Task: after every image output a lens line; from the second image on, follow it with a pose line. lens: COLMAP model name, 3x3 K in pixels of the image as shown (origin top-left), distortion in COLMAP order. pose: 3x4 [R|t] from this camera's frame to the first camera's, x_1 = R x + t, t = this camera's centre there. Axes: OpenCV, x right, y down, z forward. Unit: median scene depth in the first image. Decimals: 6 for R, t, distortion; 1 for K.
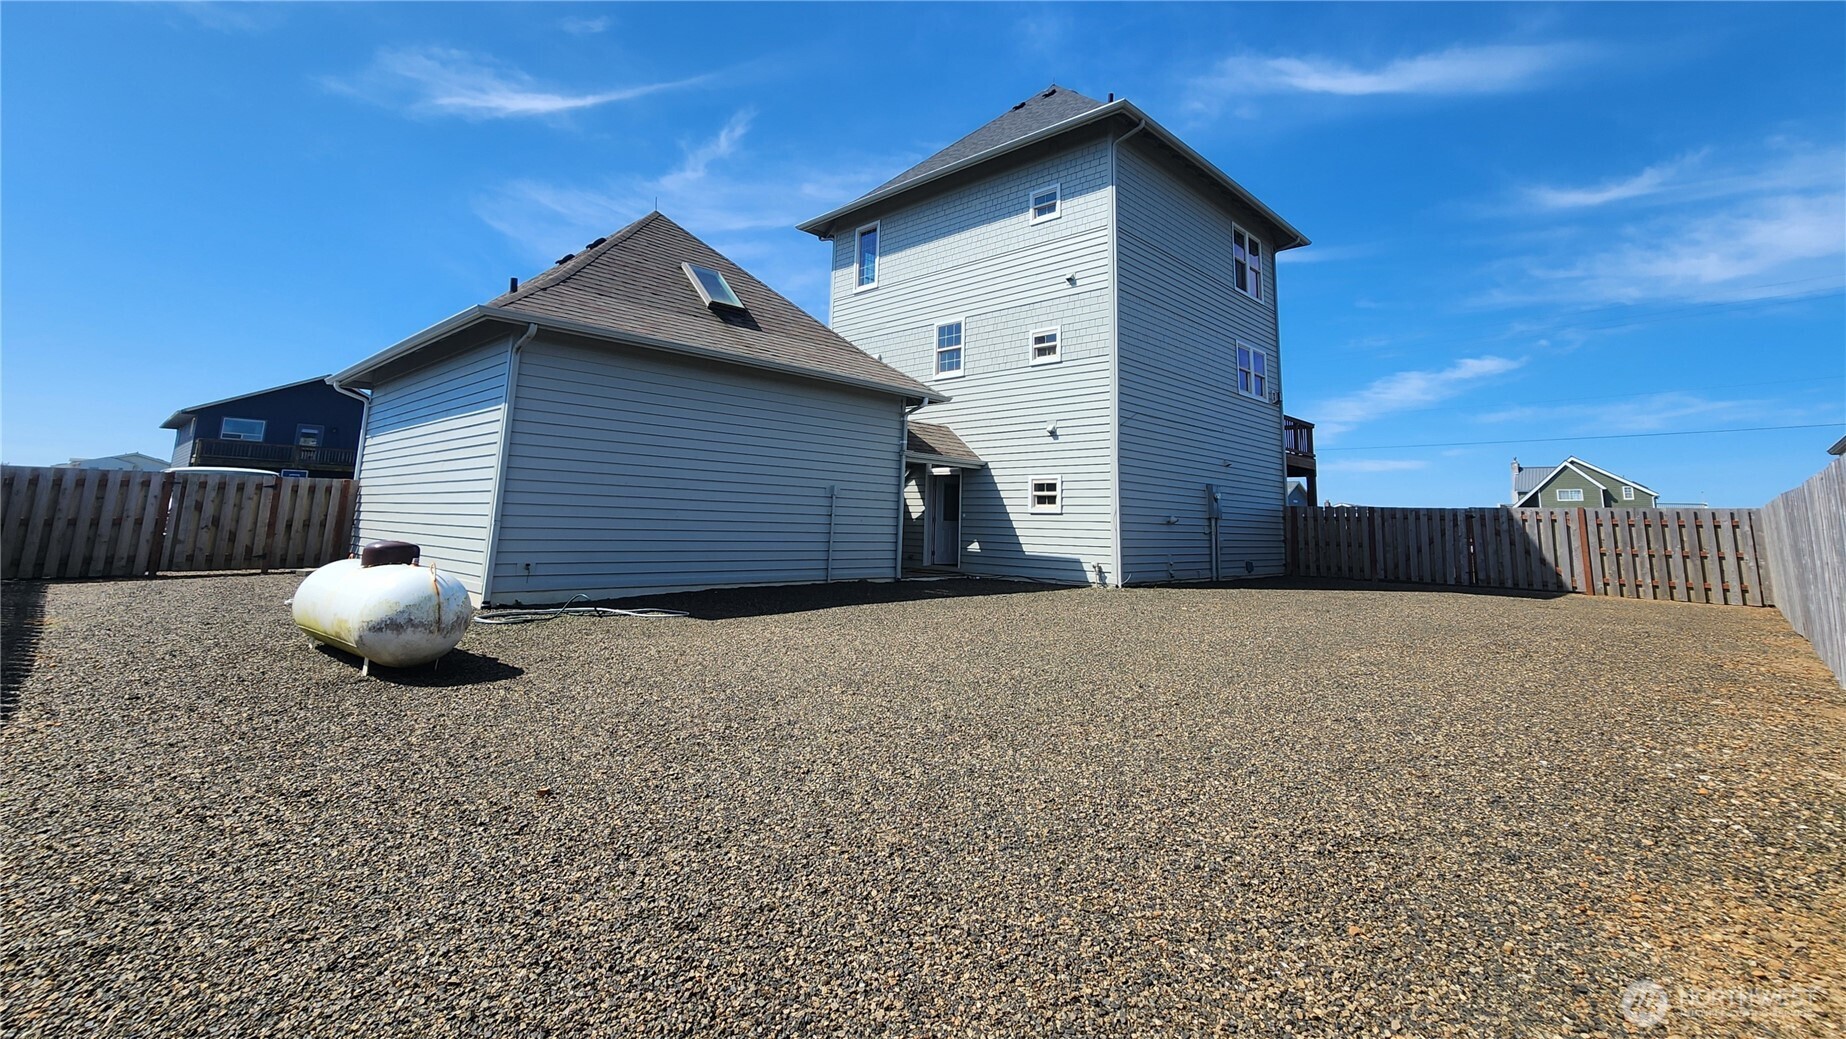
lens RADIAL K [[809.6, 0, 925.0], [0, 809.6, 464.3], [0, 0, 1]] dist [0.000822, -0.000044]
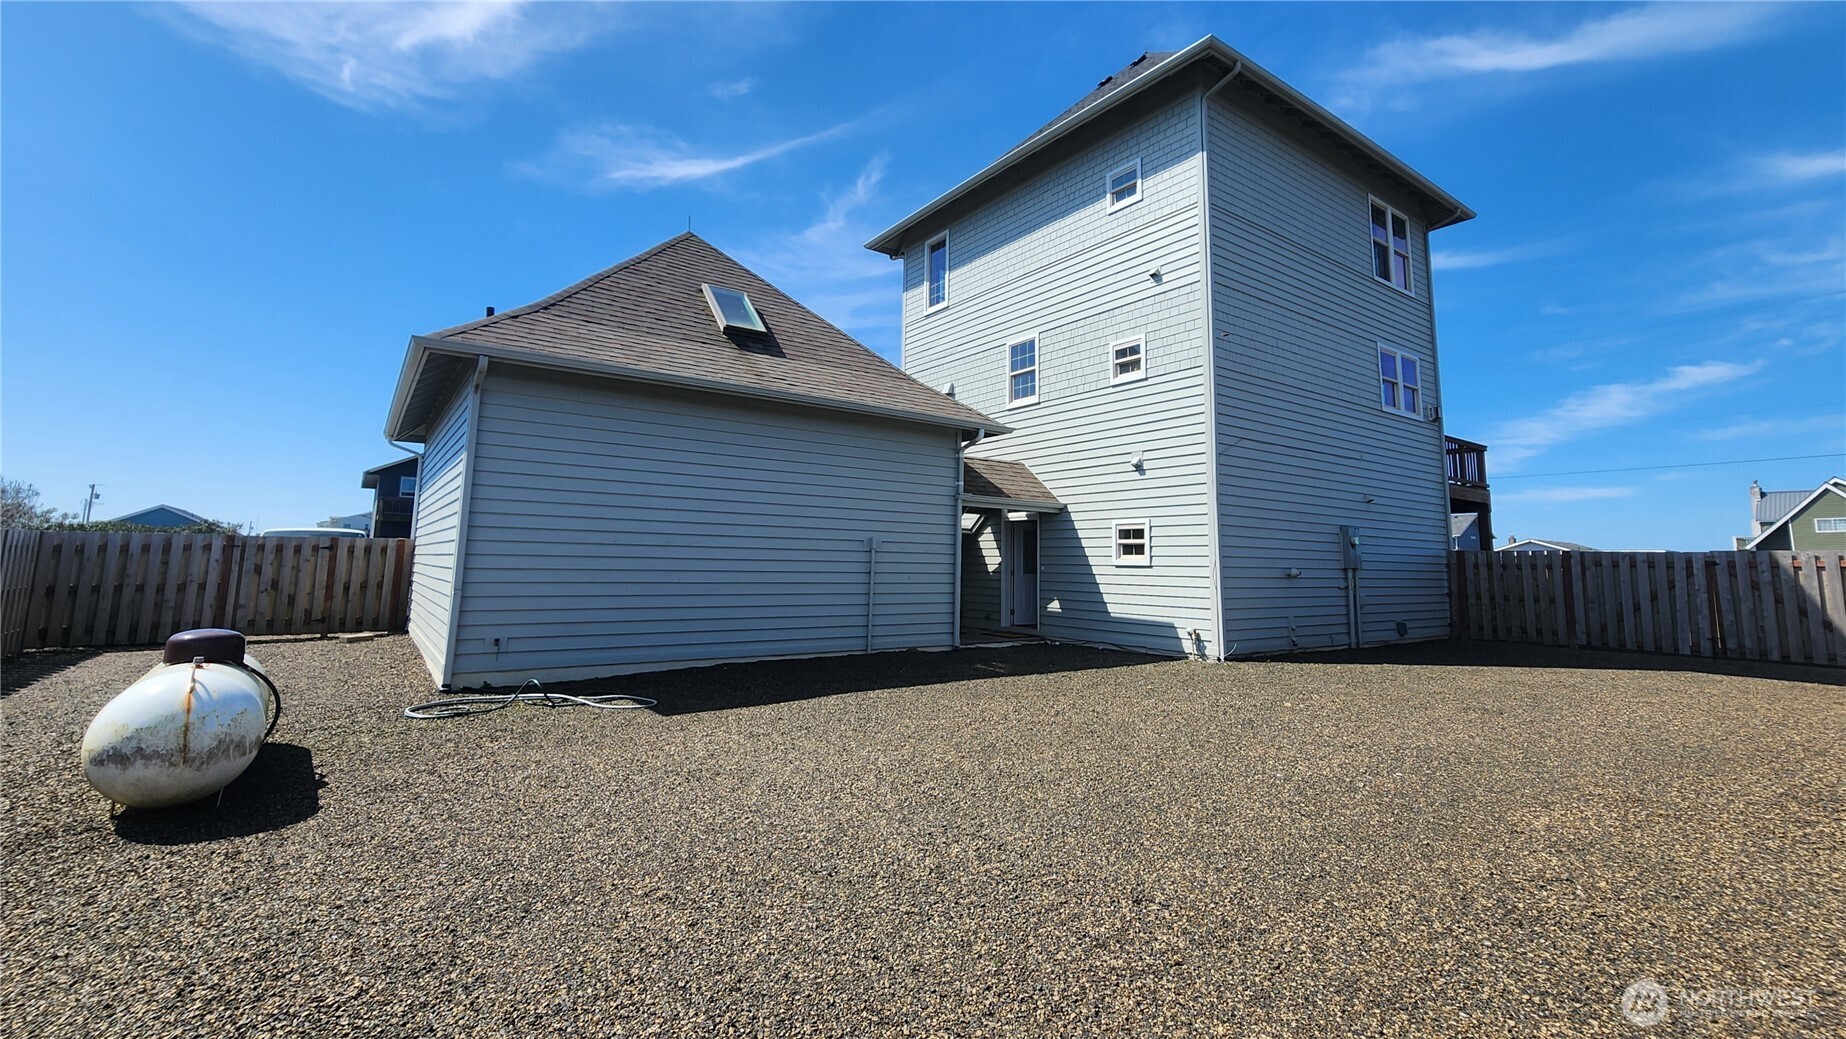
lens RADIAL K [[794.6, 0, 985.9], [0, 794.6, 507.9], [0, 0, 1]] dist [-0.001403, 0.000215]
pose [[0.991785, -0.024081, -0.125630, 0.096336], [0.024570, 0.999695, 0.002339, -0.003123], [0.125536, -0.005406, 0.992074, 0.176052]]
